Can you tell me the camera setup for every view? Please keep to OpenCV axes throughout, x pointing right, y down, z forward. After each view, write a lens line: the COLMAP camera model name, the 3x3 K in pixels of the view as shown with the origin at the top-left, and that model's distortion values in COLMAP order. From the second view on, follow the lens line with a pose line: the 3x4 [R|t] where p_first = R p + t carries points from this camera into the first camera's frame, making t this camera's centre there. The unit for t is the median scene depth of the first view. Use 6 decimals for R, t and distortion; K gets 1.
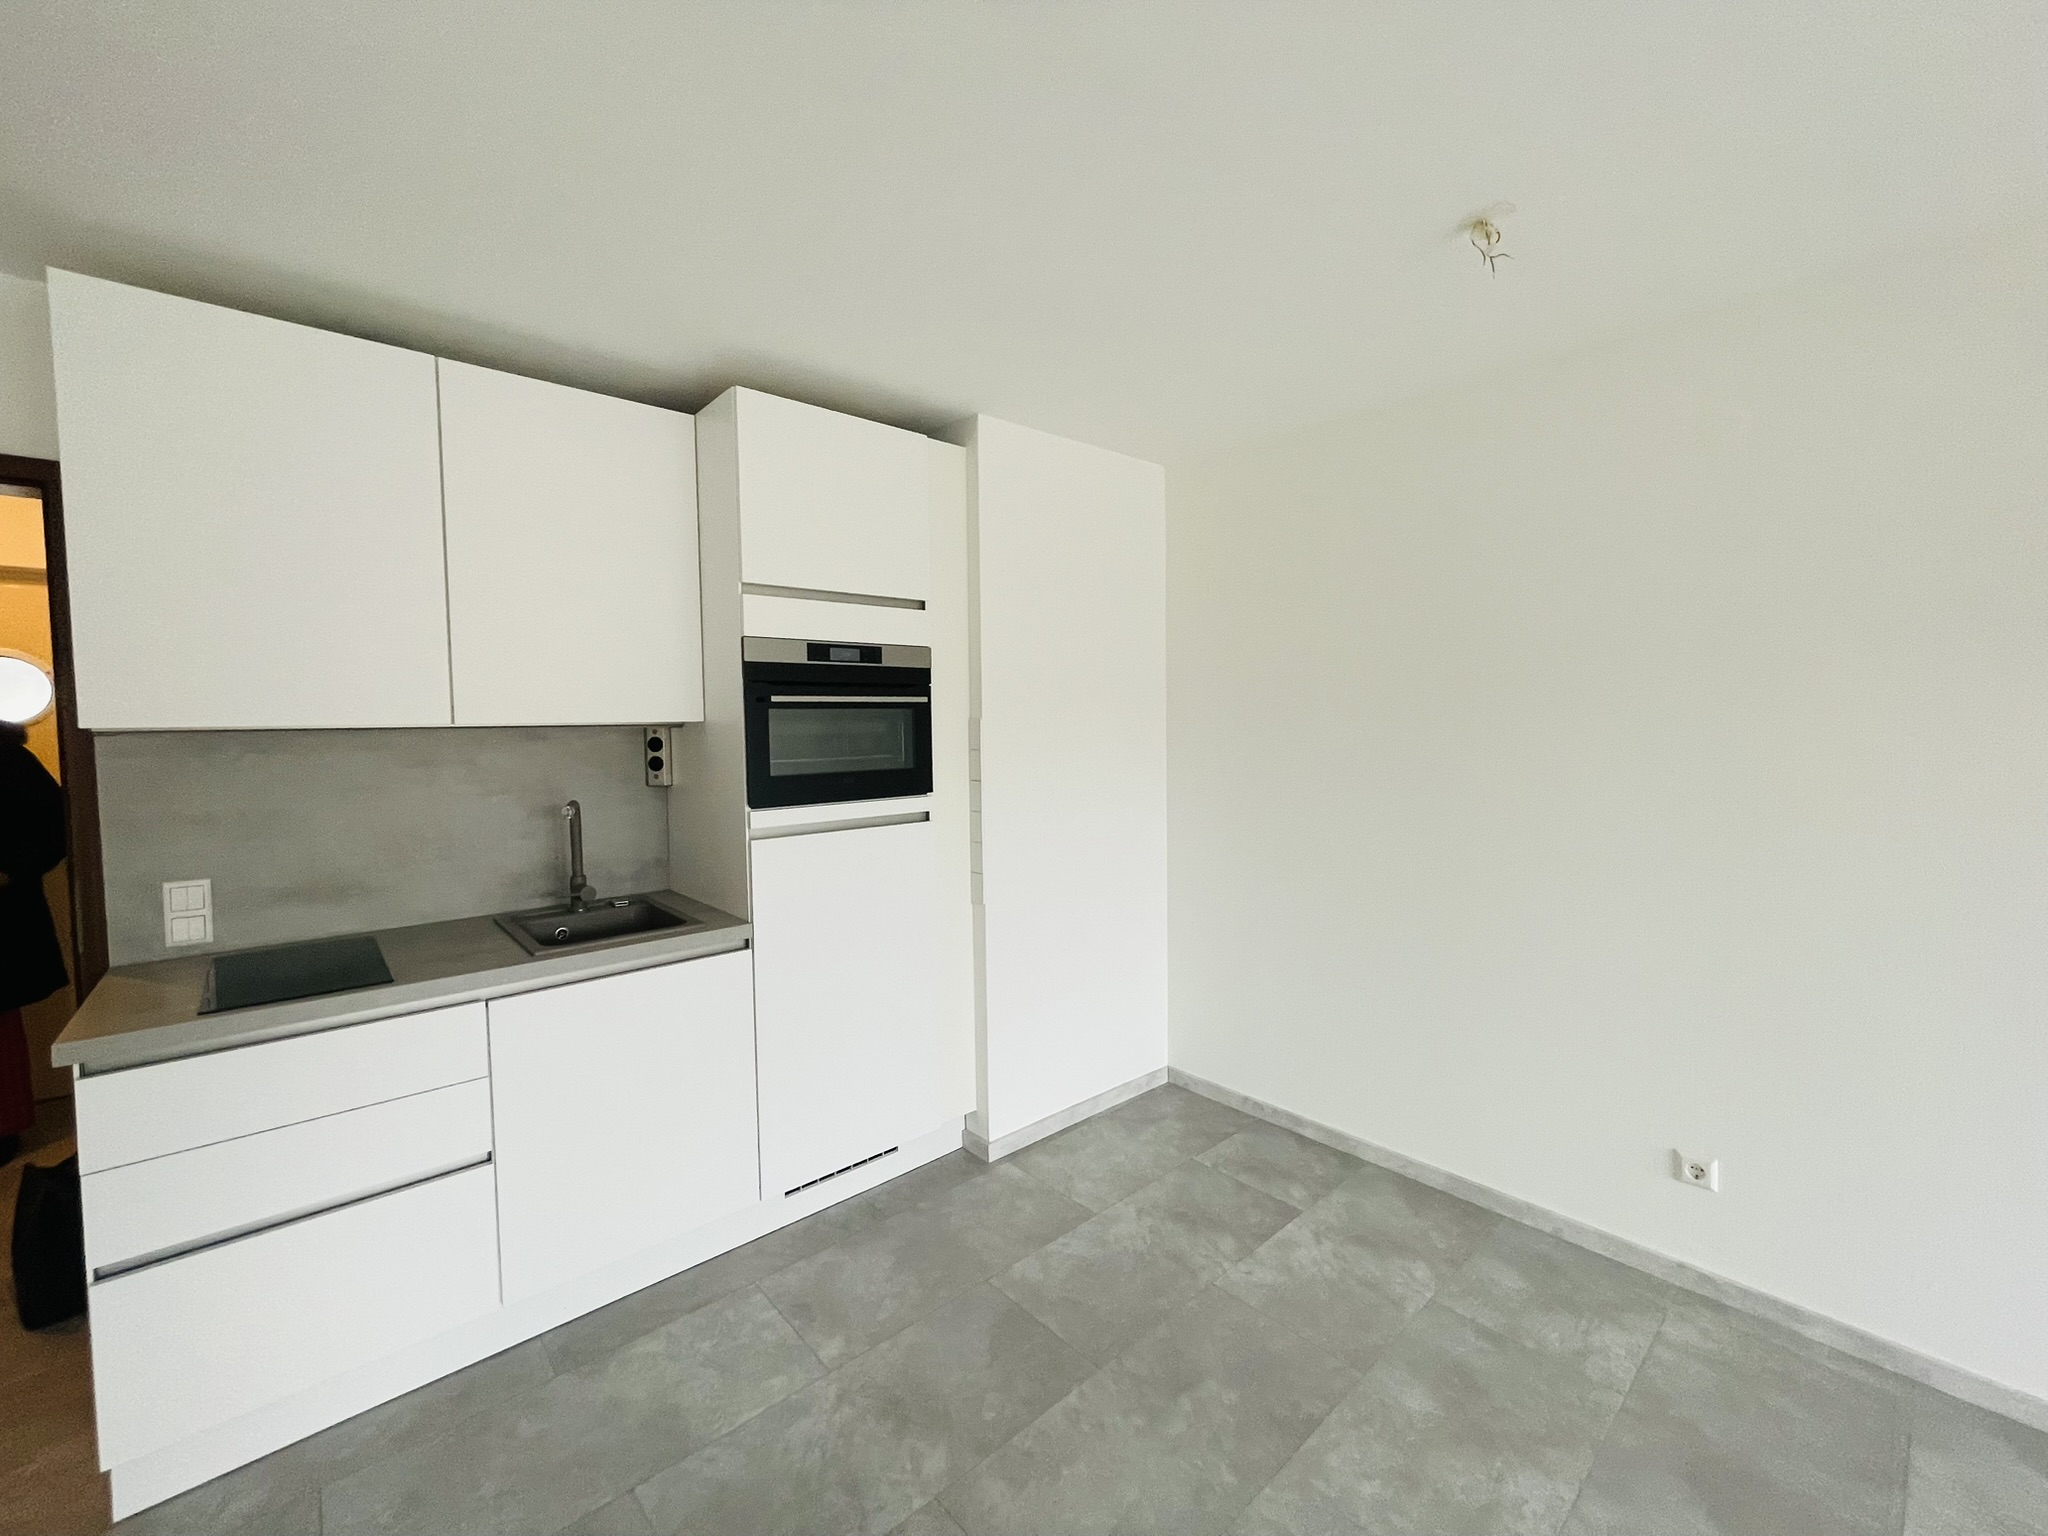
lens RADIAL K [[836.8, 0, 1019.7], [0, 836.8, 760.7], [0, 0, 1]] dist [-0.002288, 0.000281]
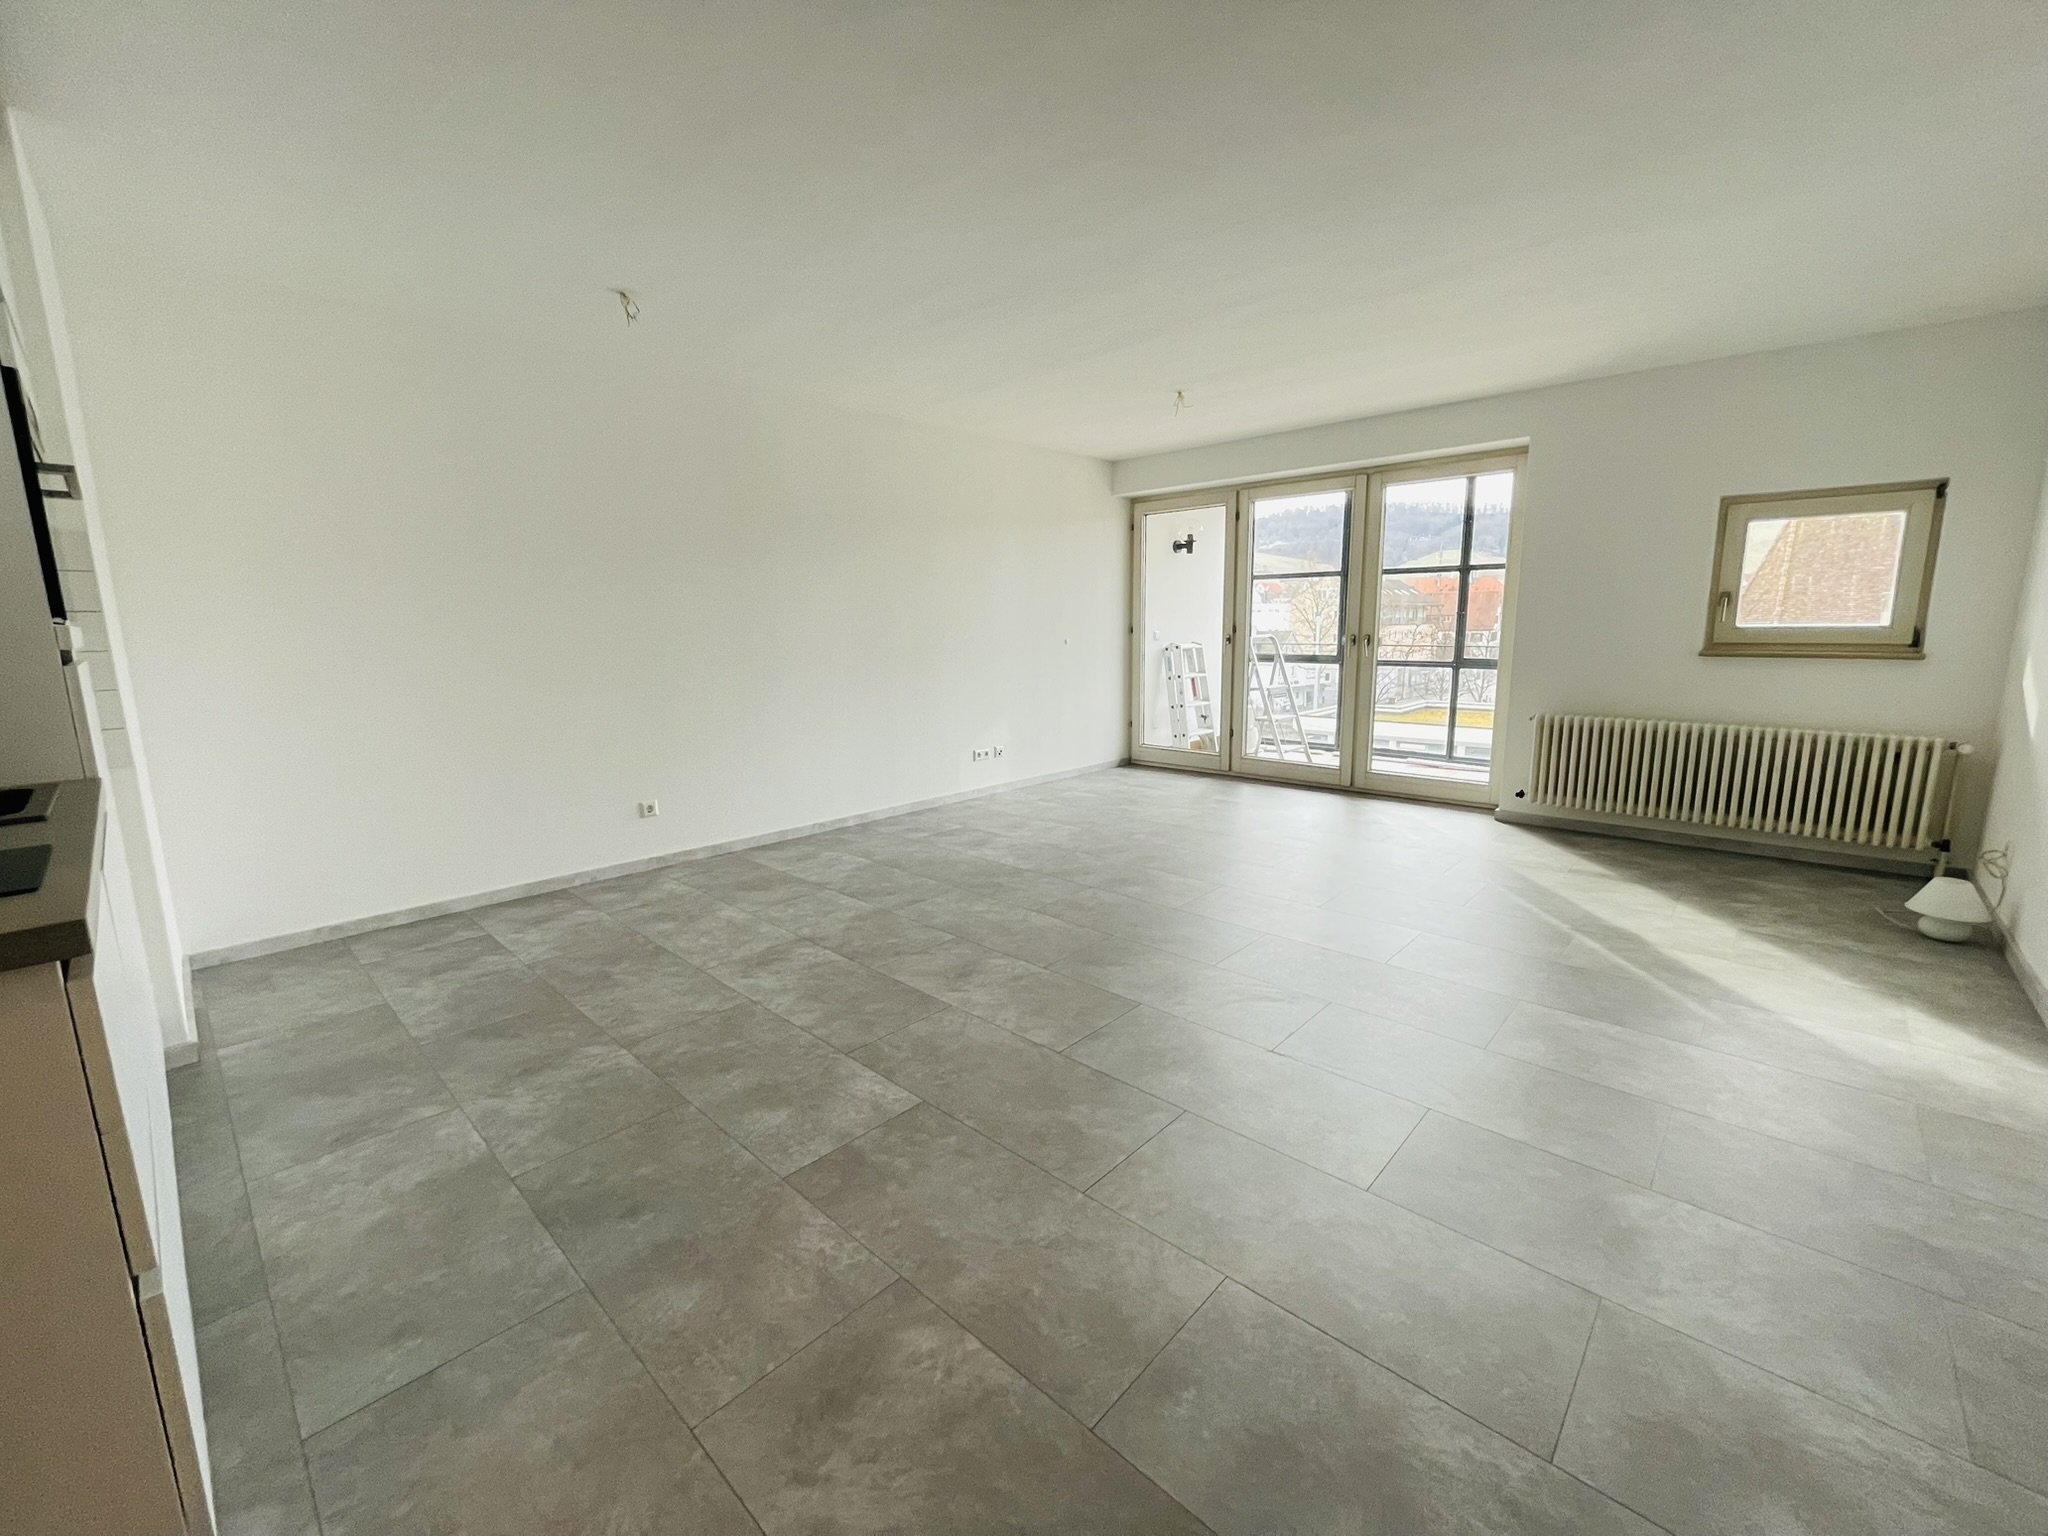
lens RADIAL K [[836.8, 0, 1030.0], [0, 836.8, 768.8], [0, 0, 1]] dist [-0.002288, 0.000281]
pose [[-0.100297, -0.155162, 0.982785, -1.215156], [0.063865, 0.984724, 0.161986, 0.128988], [-0.992906, 0.079012, -0.088856, 0.262834]]
